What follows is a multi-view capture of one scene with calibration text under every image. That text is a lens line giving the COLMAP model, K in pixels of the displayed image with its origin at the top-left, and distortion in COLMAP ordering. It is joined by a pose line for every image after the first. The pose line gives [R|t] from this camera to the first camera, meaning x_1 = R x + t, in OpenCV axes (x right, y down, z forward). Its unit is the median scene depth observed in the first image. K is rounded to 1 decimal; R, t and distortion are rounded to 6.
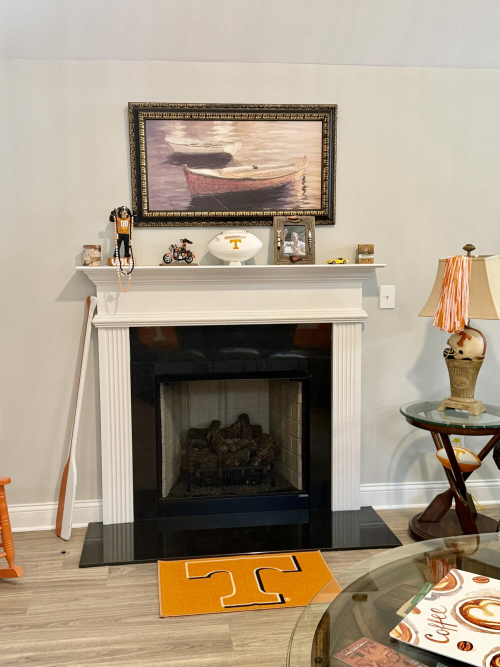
lens RADIAL K [[737.3, 0, 249.8], [0, 737.3, 333.9], [0, 0, 1]] dist [0.086034, 0.000000]
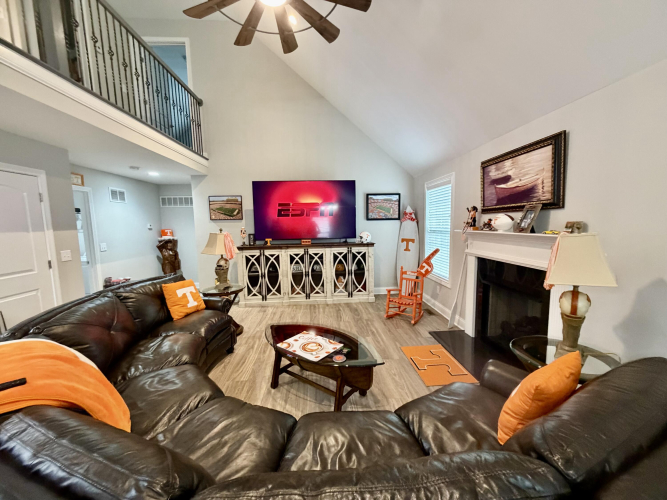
lens RADIAL K [[265.7, 0, 332.9], [0, 265.7, 250.7], [0, 0, 1]] dist [-0.001027, -0.000249]
pose [[-0.070548, 0.112592, -0.991134, 0.721705], [-0.105717, 0.987170, 0.119667, -0.079862], [0.991891, 0.113222, -0.057740, 0.595441]]
